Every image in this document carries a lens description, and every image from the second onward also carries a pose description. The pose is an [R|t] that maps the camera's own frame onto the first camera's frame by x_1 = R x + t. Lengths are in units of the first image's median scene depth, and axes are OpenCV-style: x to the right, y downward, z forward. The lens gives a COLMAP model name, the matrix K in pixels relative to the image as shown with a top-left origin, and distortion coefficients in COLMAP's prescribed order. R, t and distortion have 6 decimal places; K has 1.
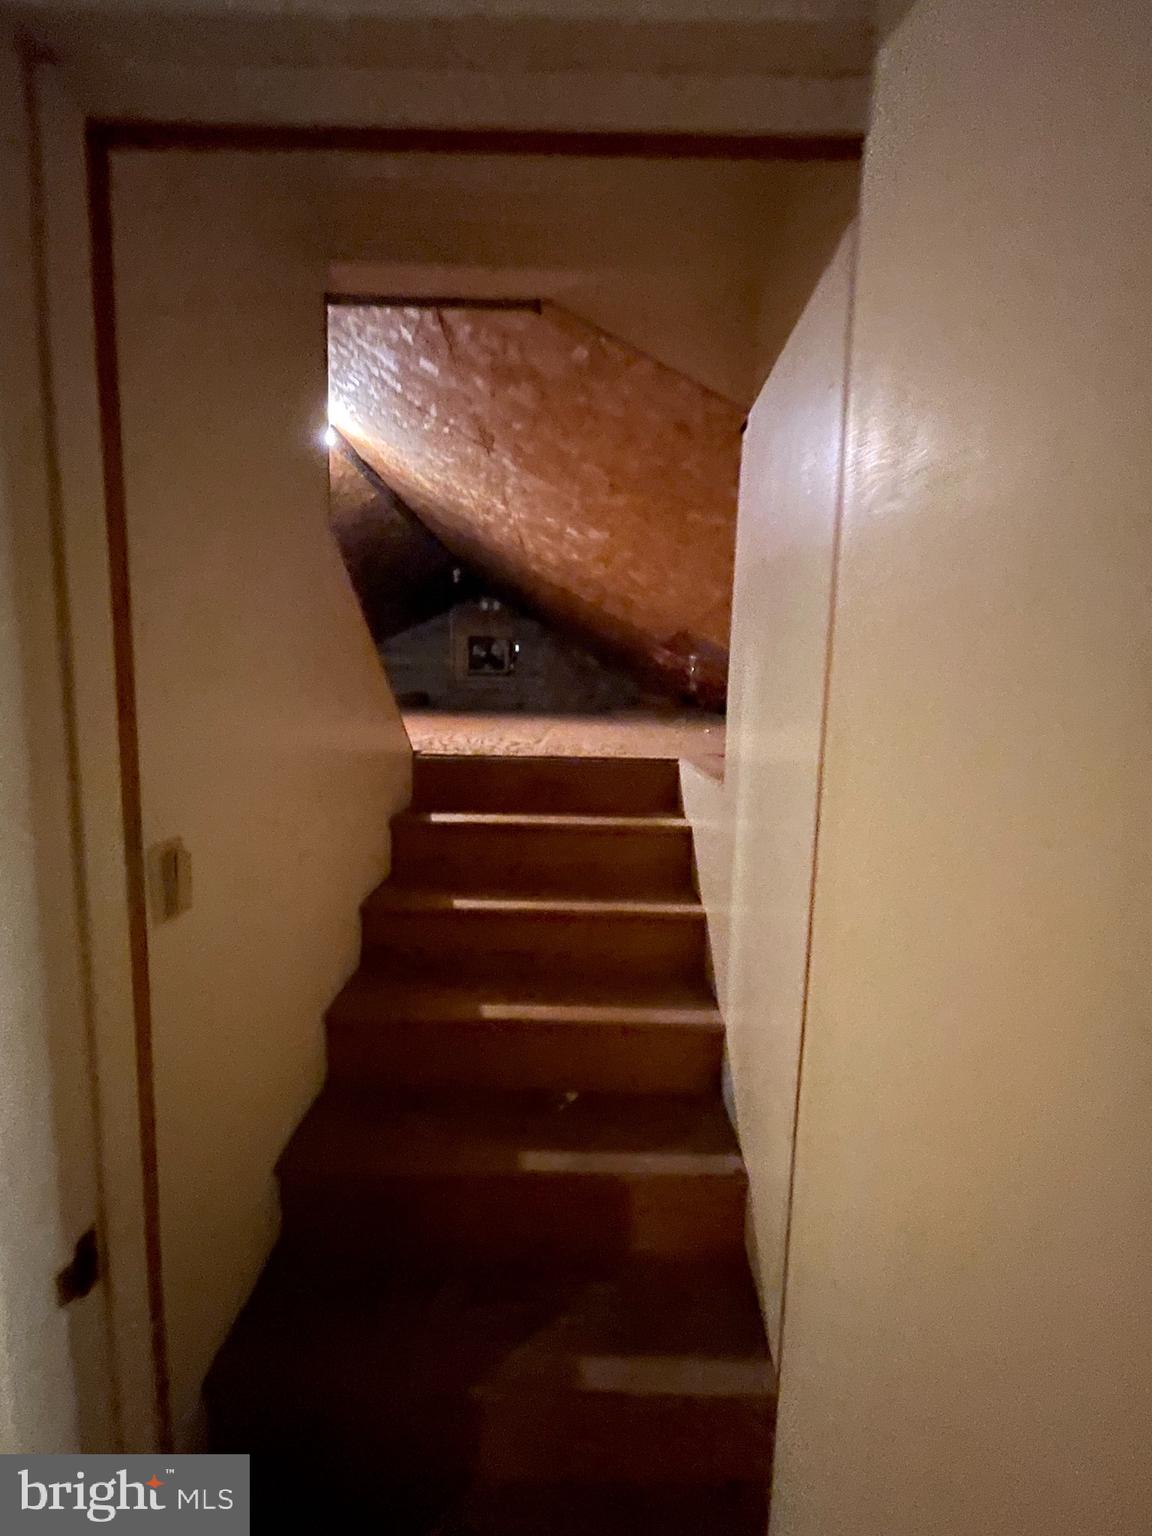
lens RADIAL K [[614.5, 0, 576.0], [0, 614.5, 768.0], [0, 0, 1]] dist [0.000013, 0.000002]
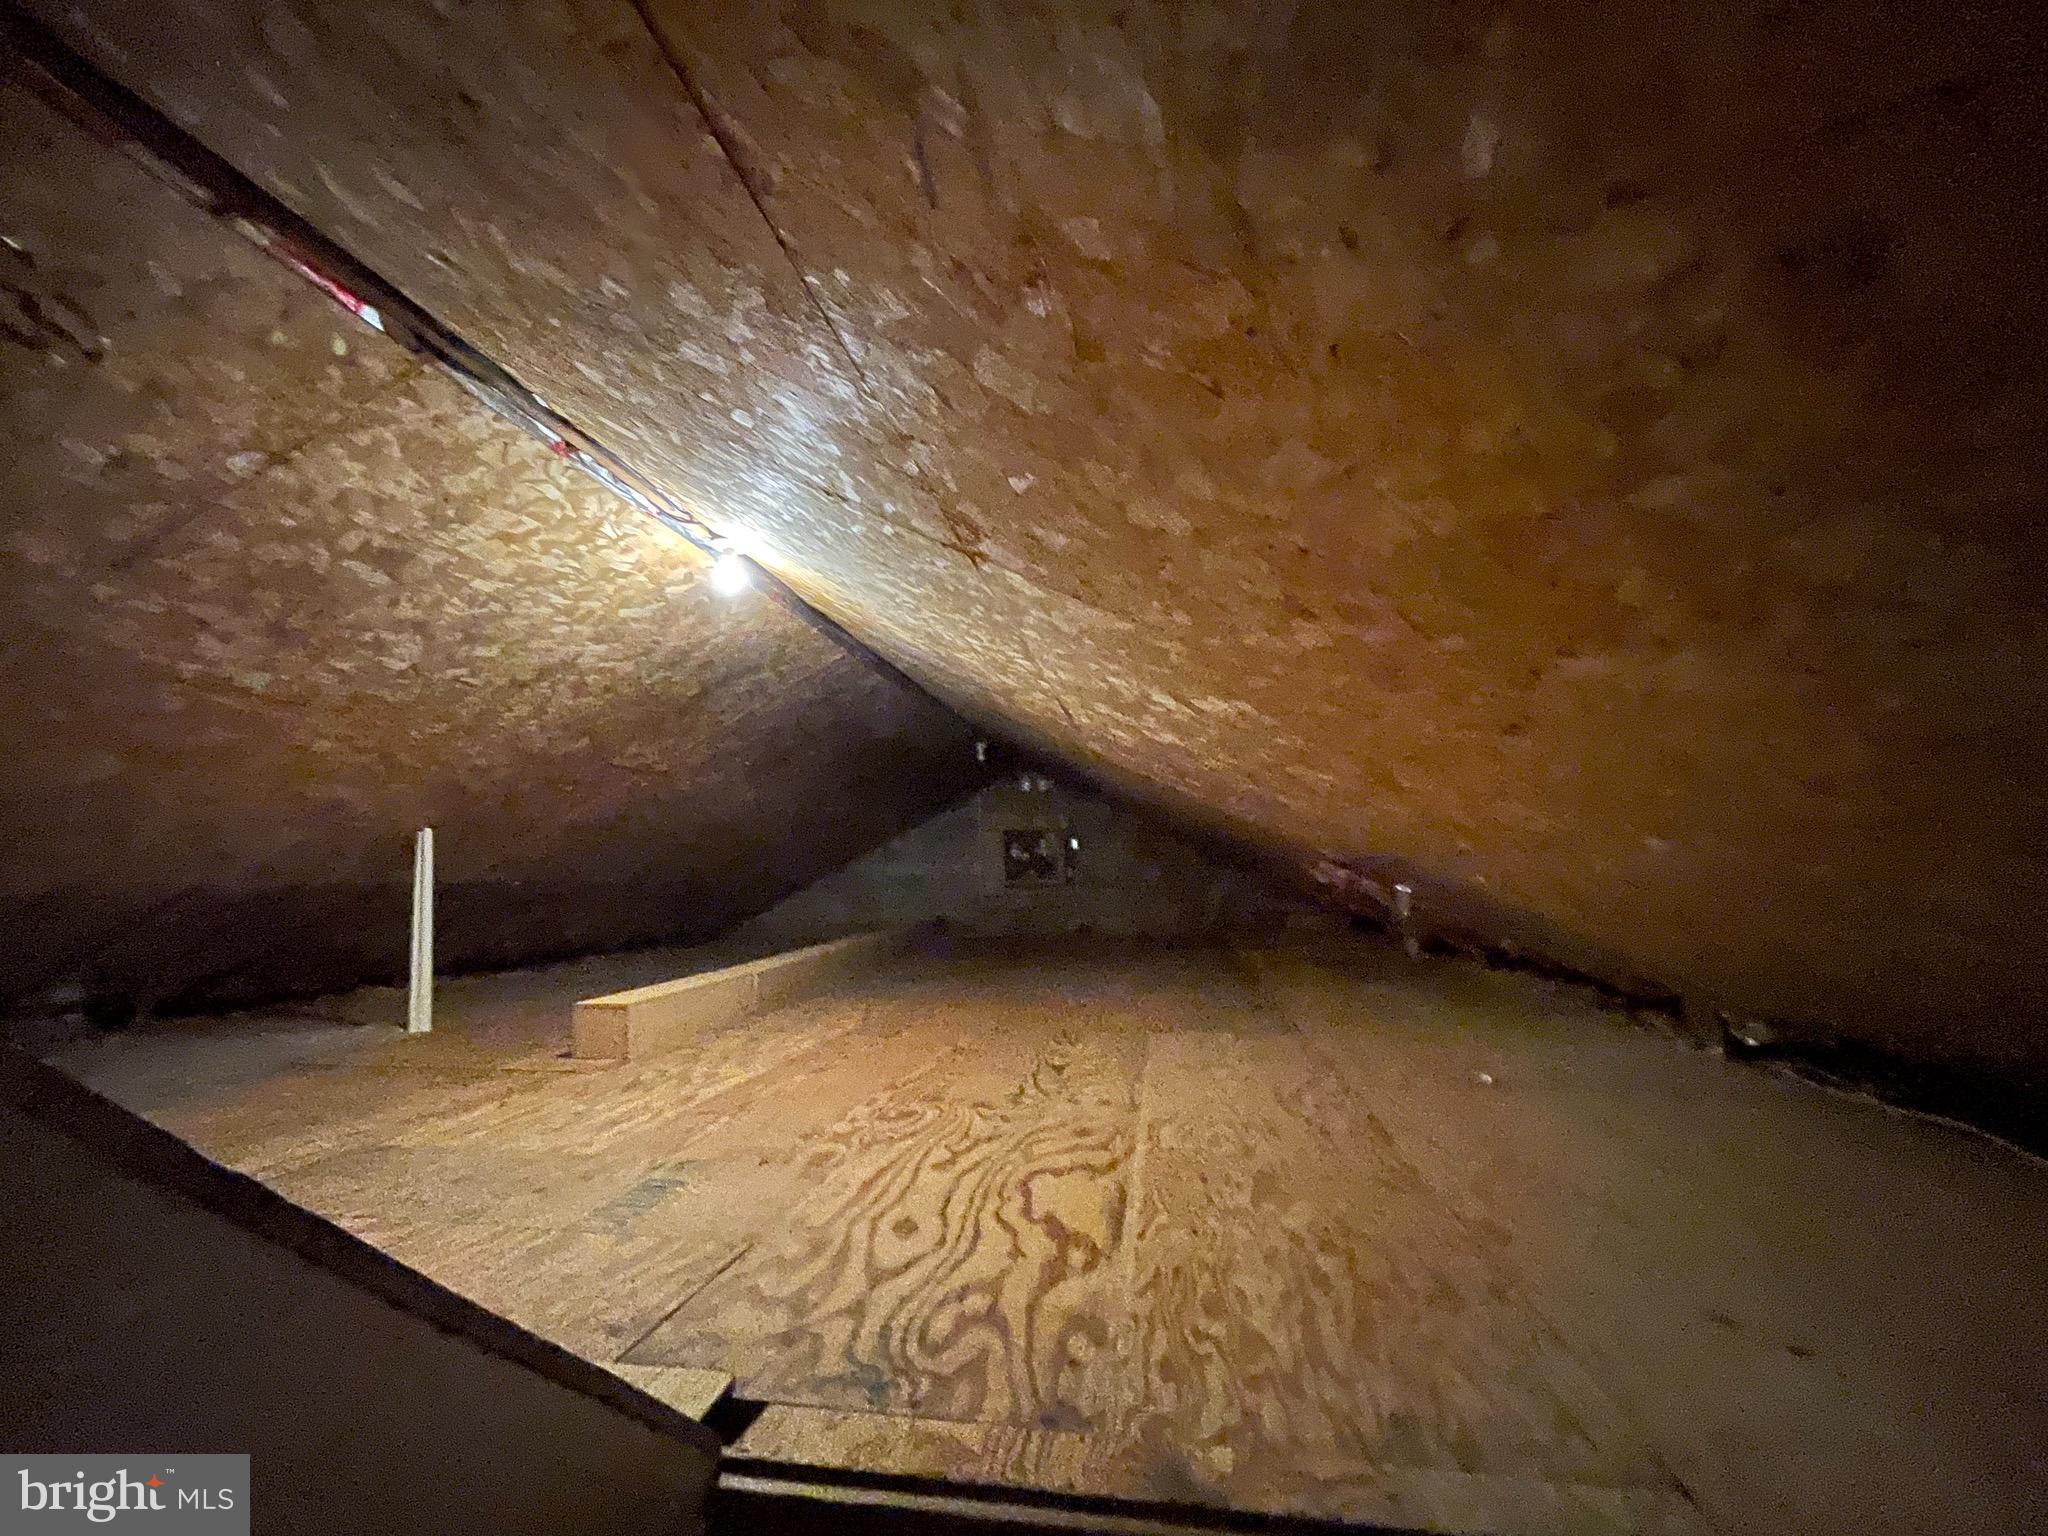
lens RADIAL K [[819.4, 0, 1024.0], [0, 819.4, 768.0], [0, 0, 1]] dist [0.000013, 0.000002]
pose [[0.985538, -0.063721, -0.157017, -0.015353], [0.022946, 0.968253, -0.248917, -0.151819], [0.167894, 0.241714, 0.955712, 0.326405]]
